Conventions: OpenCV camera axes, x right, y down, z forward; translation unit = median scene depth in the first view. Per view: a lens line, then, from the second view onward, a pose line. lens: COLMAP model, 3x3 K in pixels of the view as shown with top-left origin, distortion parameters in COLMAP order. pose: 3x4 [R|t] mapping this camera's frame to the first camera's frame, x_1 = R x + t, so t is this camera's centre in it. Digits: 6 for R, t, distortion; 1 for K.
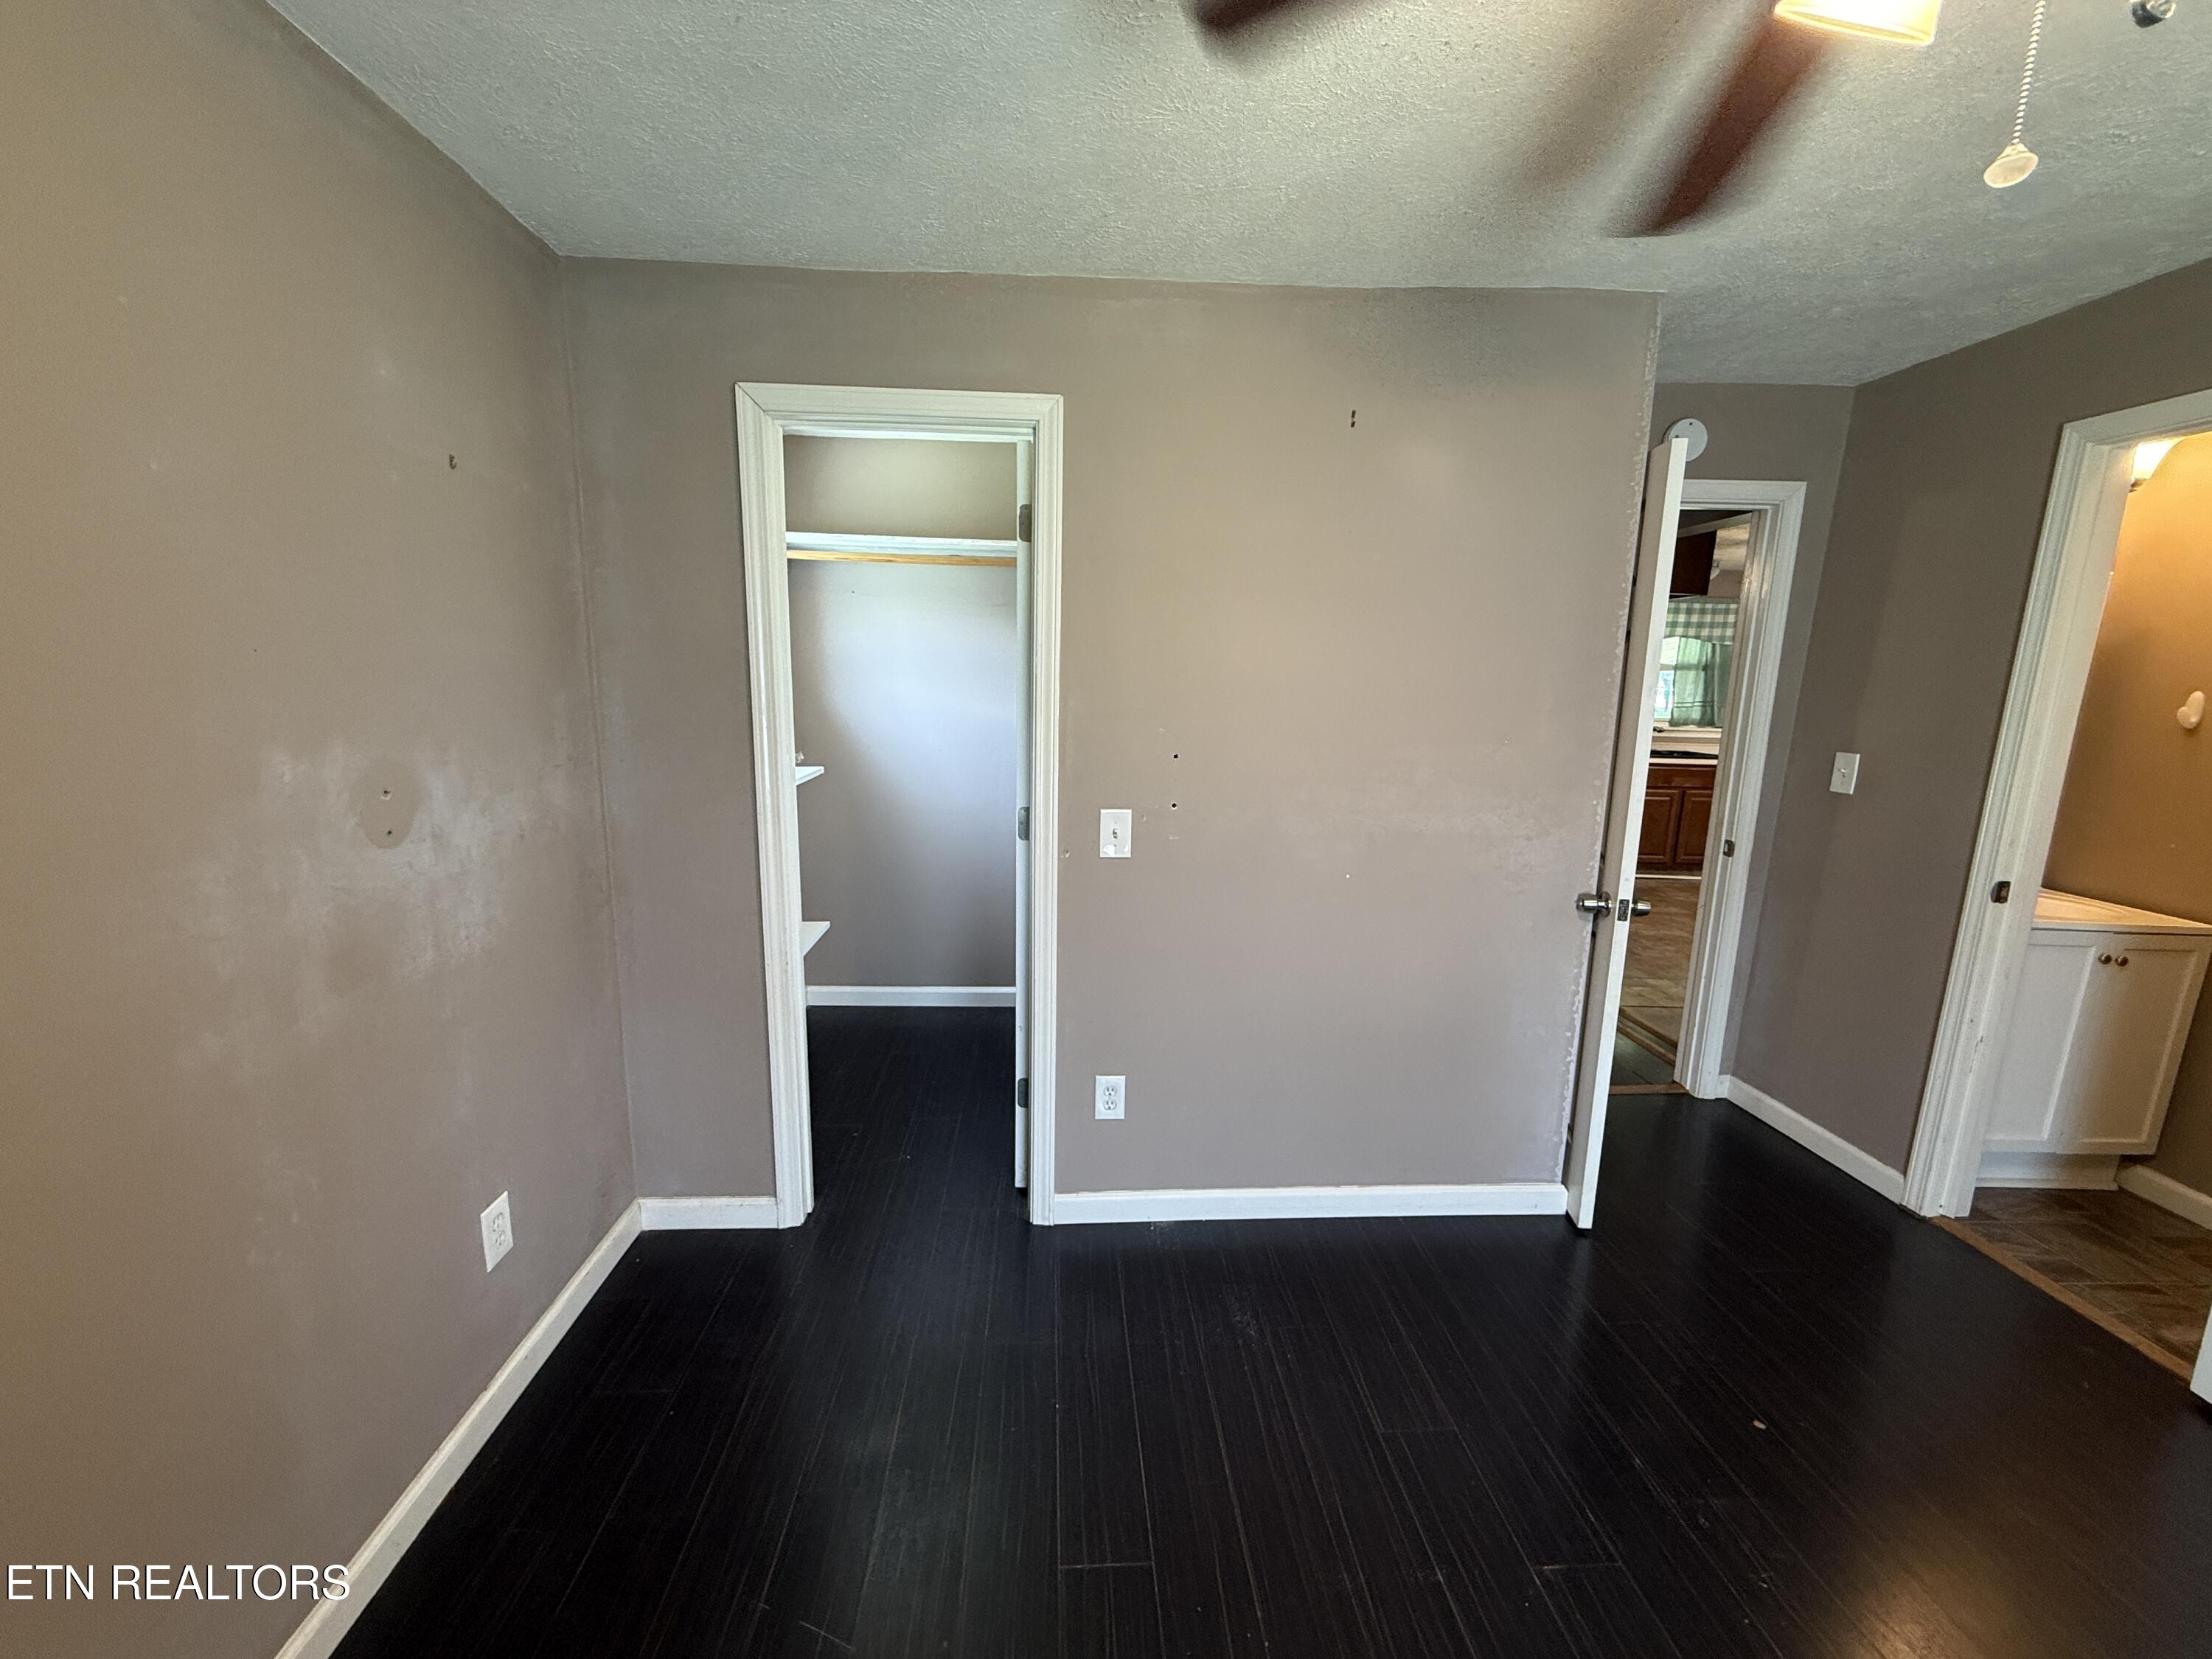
lens RADIAL K [[881.4, 0, 1098.4], [0, 881.4, 829.0], [0, 0, 1]] dist [-0.000442, 0.000593]
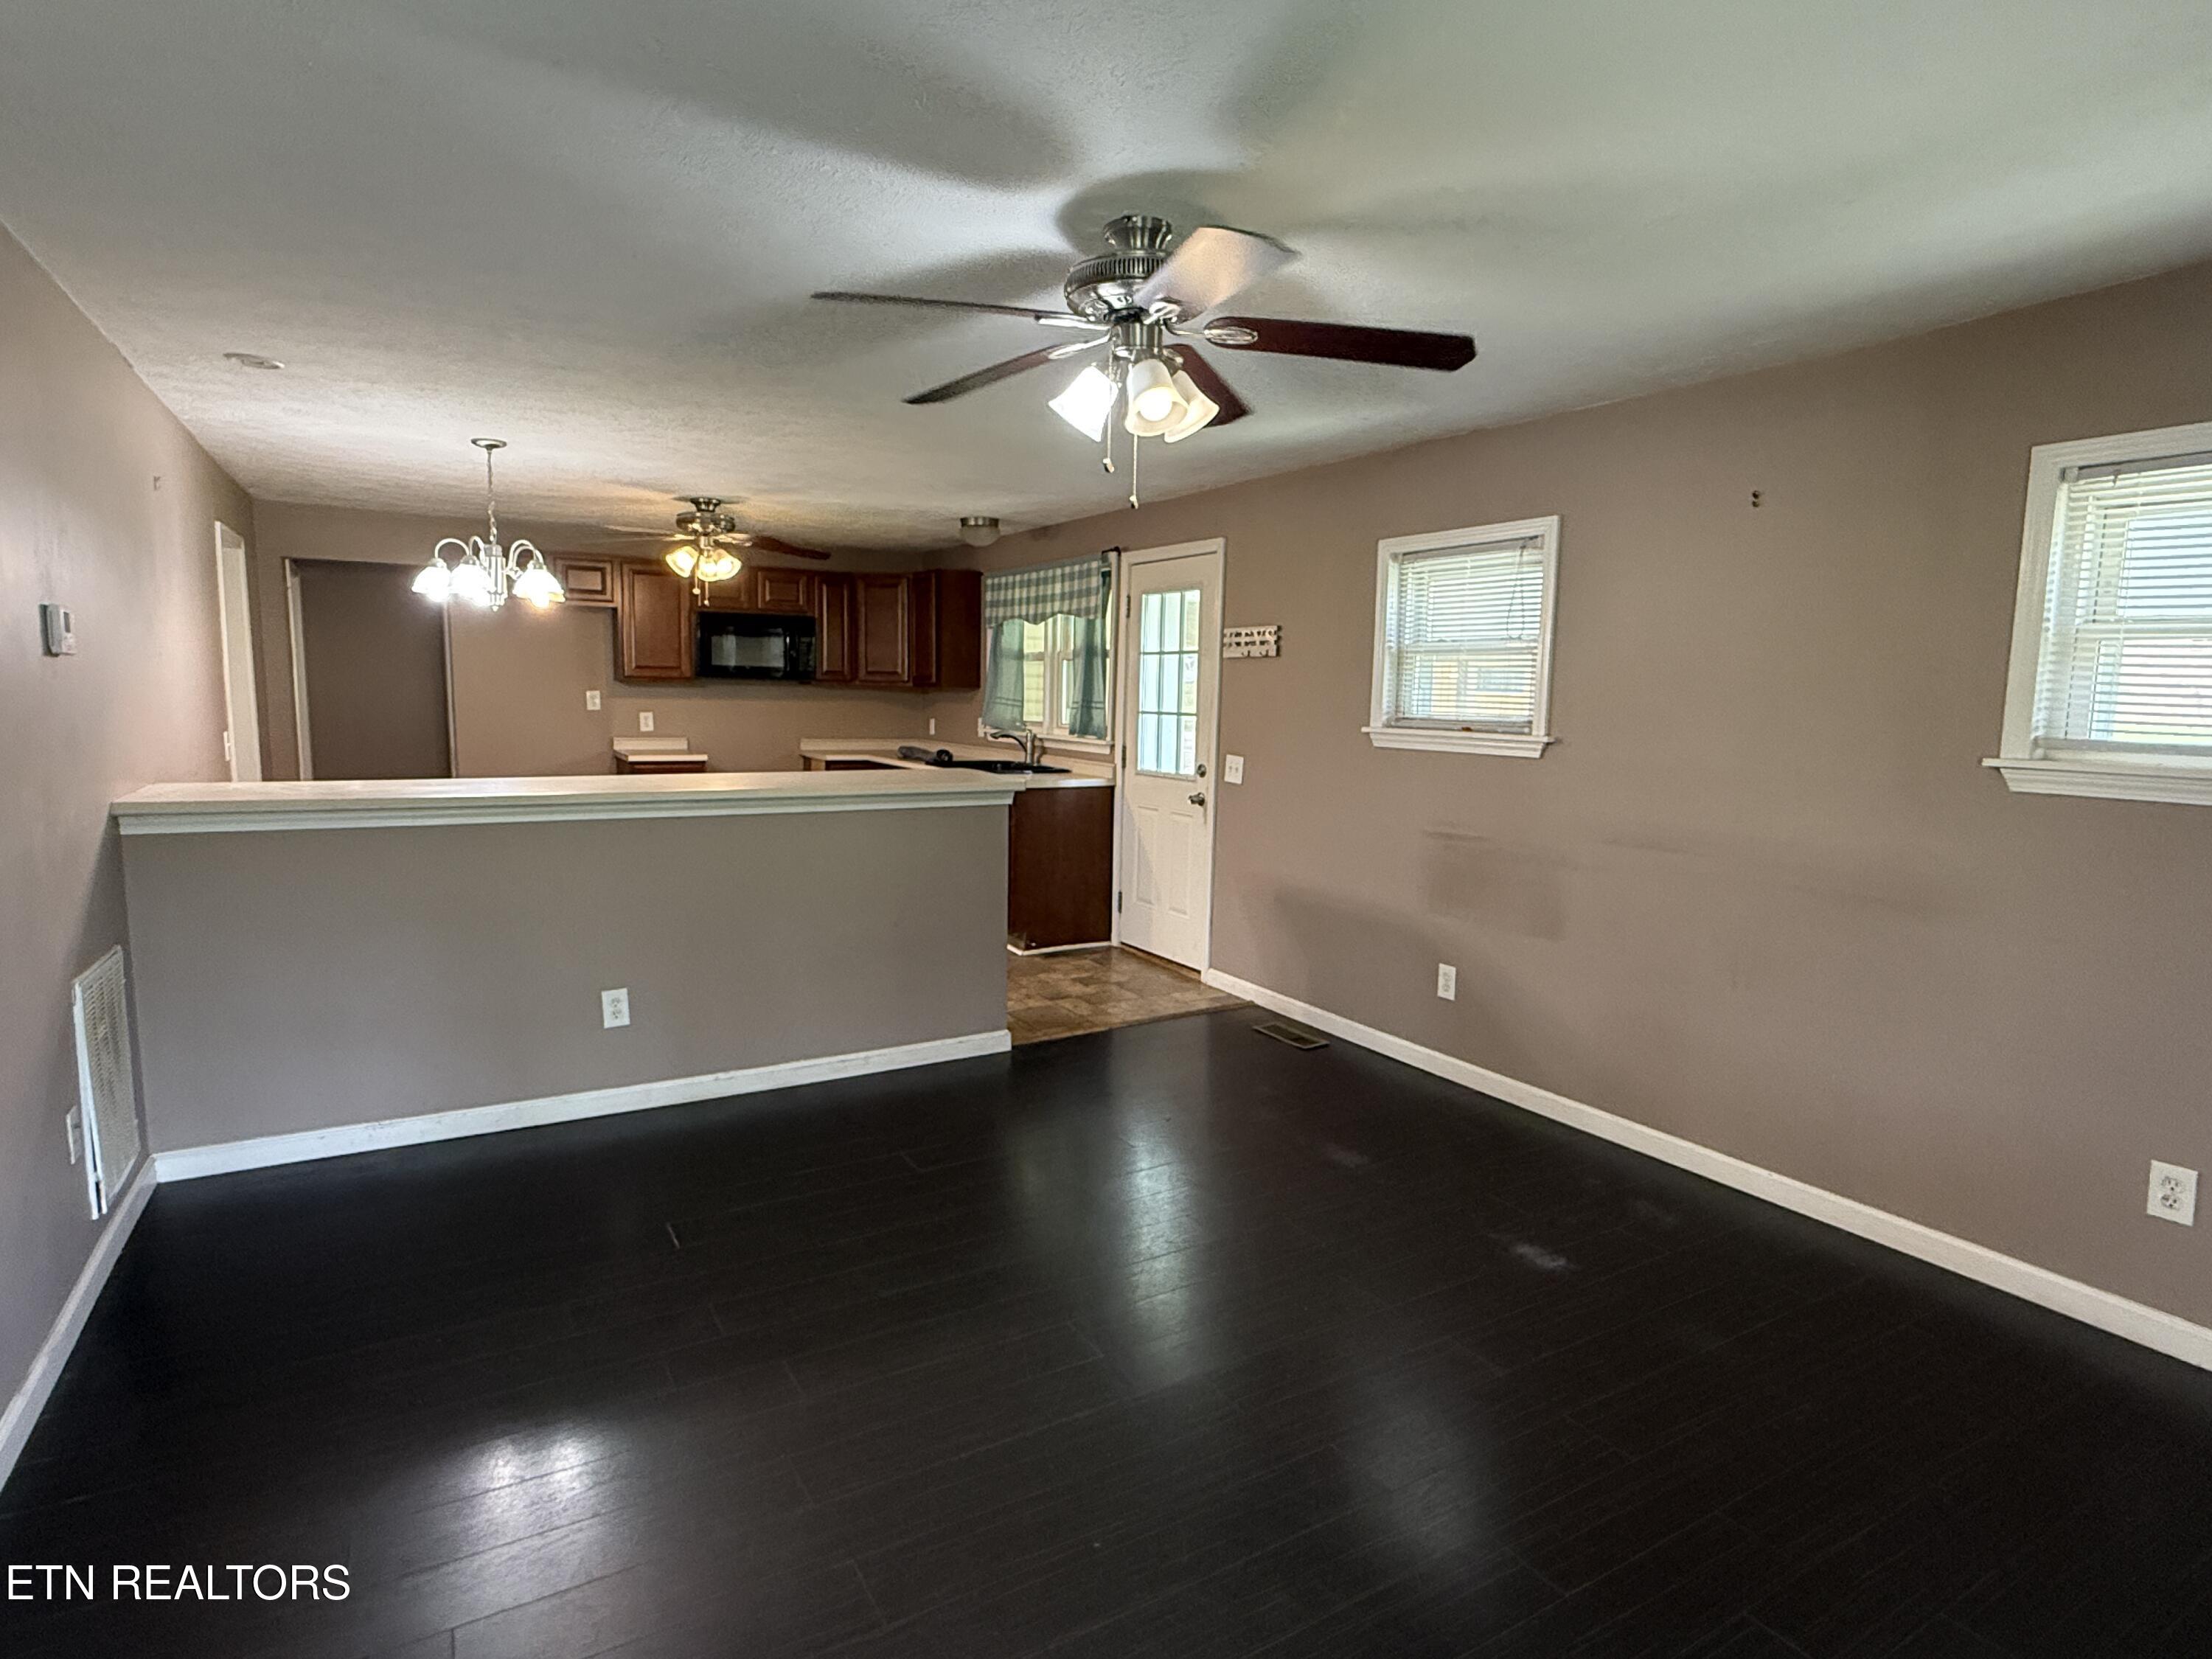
lens RADIAL K [[1167.7, 0, 1094.9], [0, 1167.7, 827.2], [0, 0, 1]] dist [0.012183, 0.000241]
pose [[0.458246, 0.090968, -0.884158, 2.344756], [-0.164175, 0.986295, 0.016387, -0.094285], [0.873532, 0.137647, 0.466900, 0.896952]]
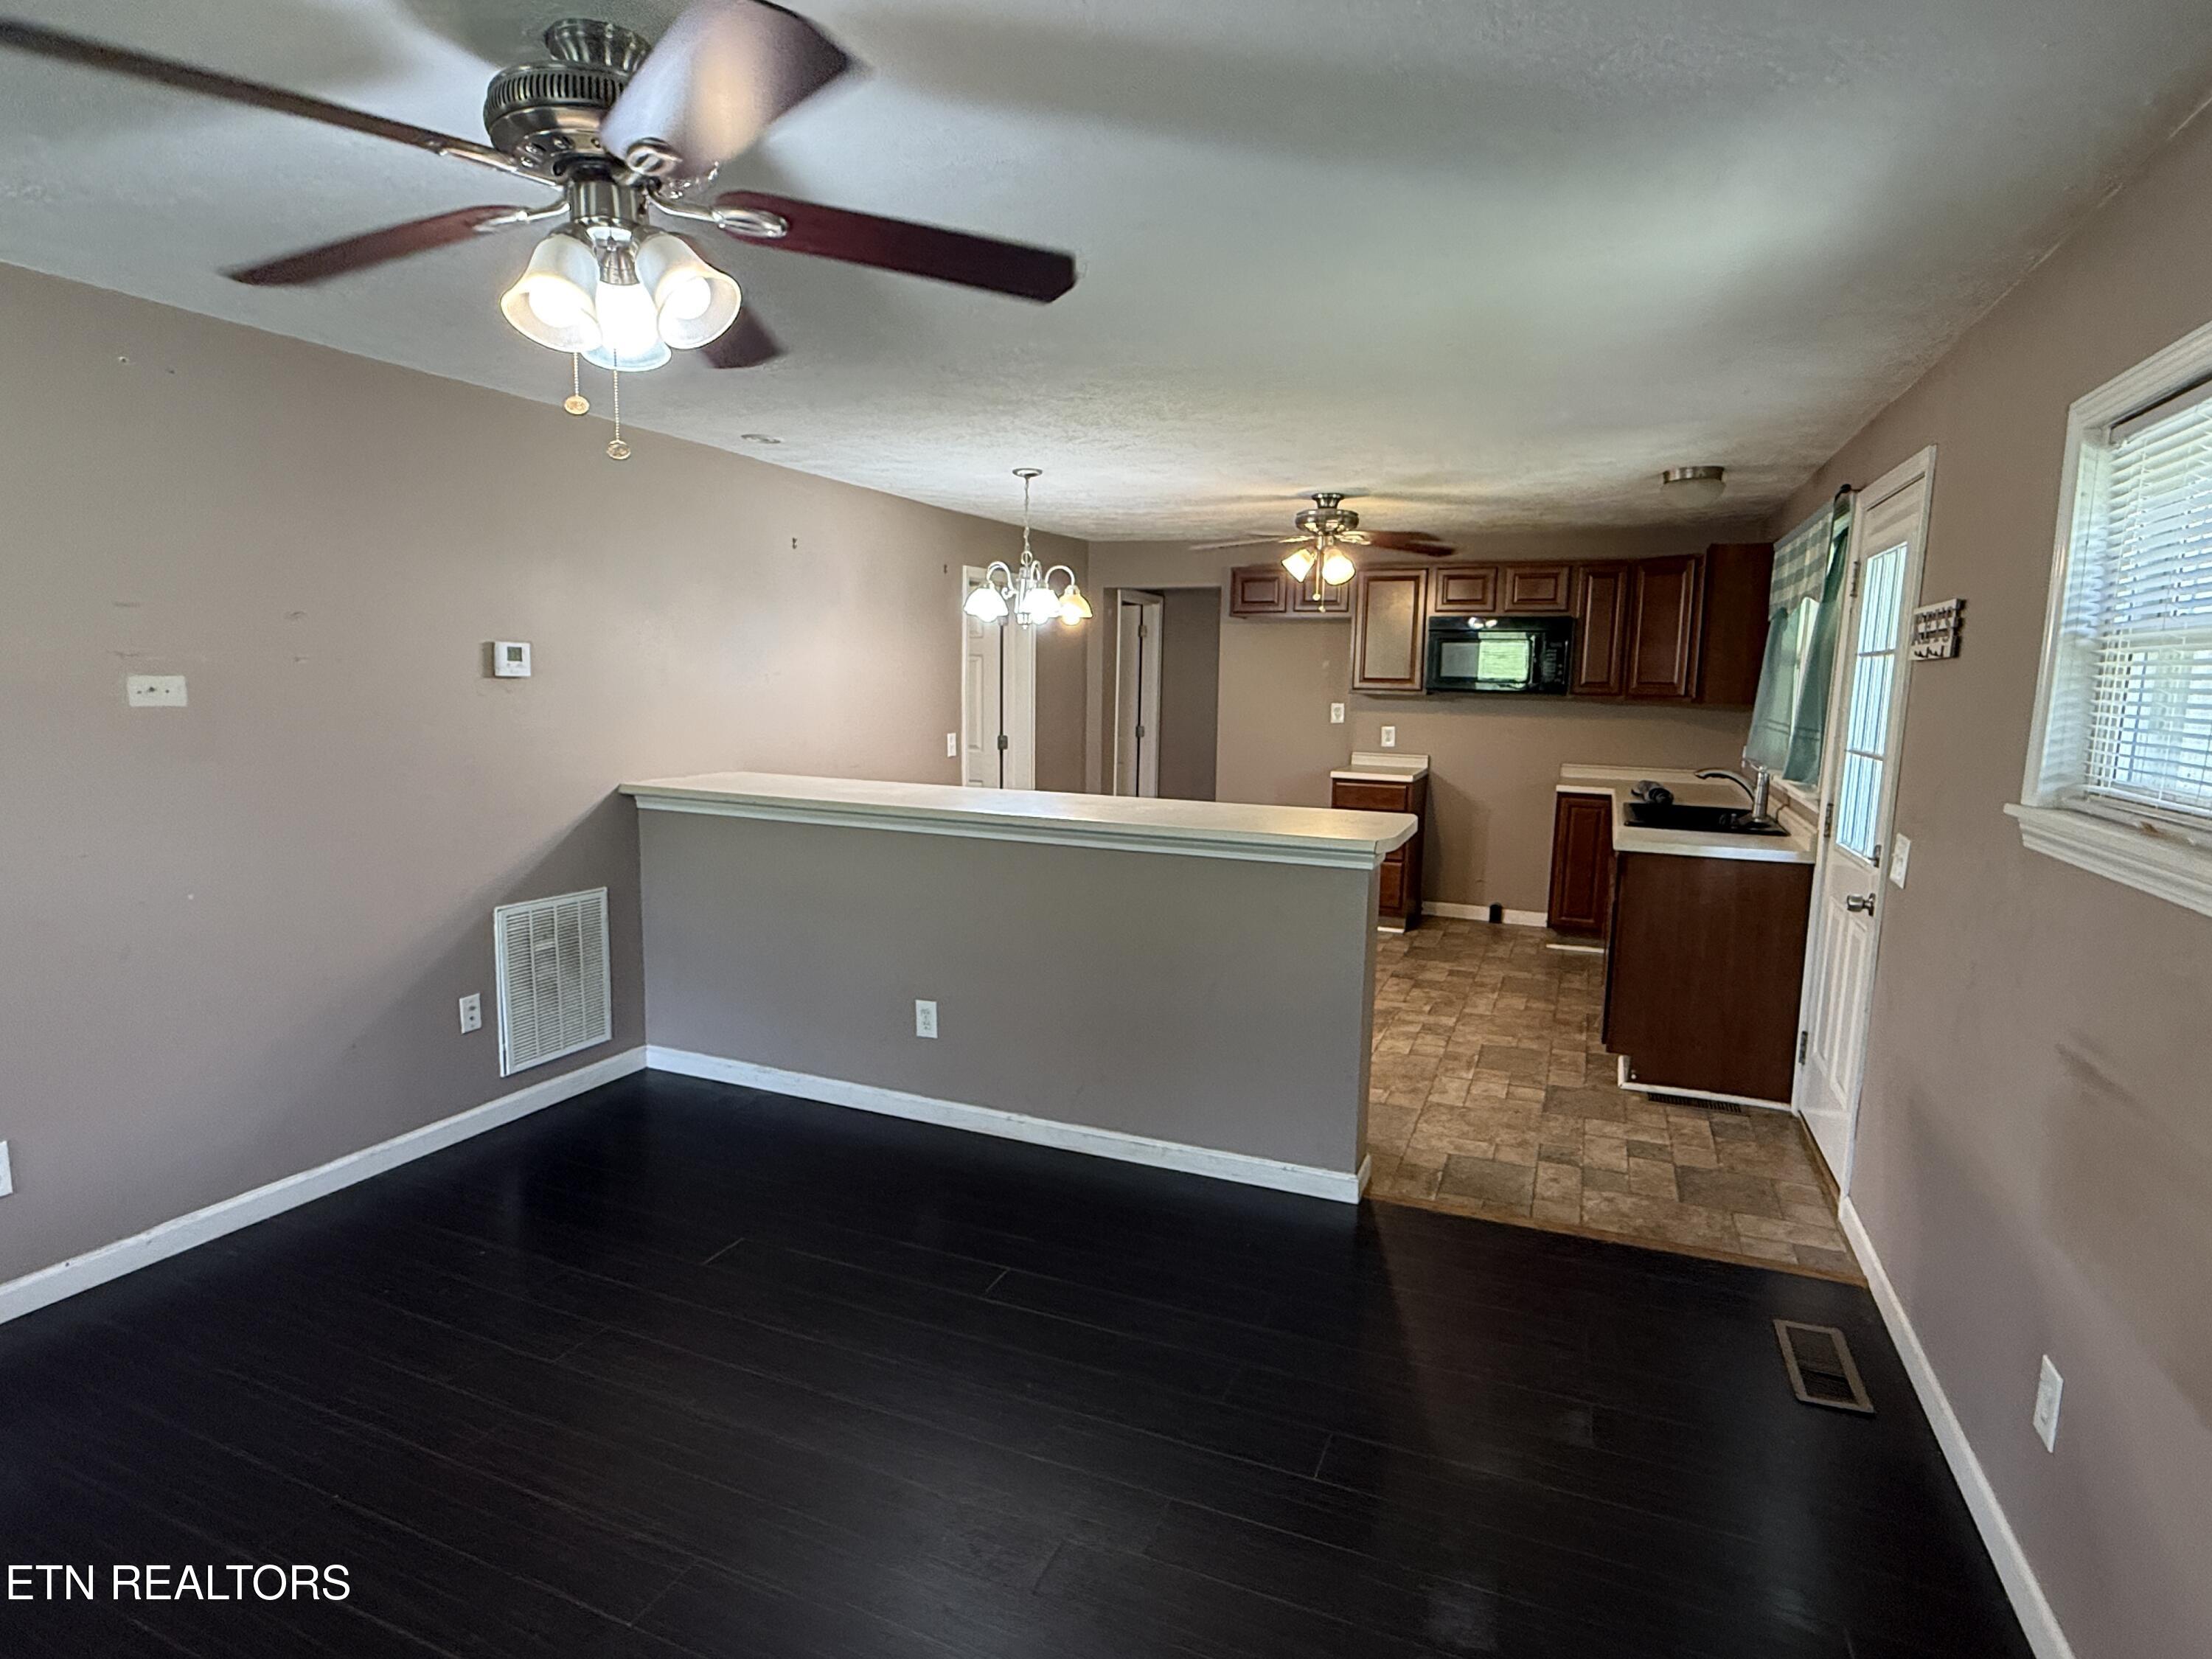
lens RADIAL K [[1167.7, 0, 1094.9], [0, 1167.7, 827.2], [0, 0, 1]] dist [0.012183, 0.000241]
pose [[-0.438757, 0.086211, -0.894461, 2.147560], [-0.187757, 0.964622, 0.185074, -0.212532], [0.878772, 0.249144, -0.407047, 1.434503]]
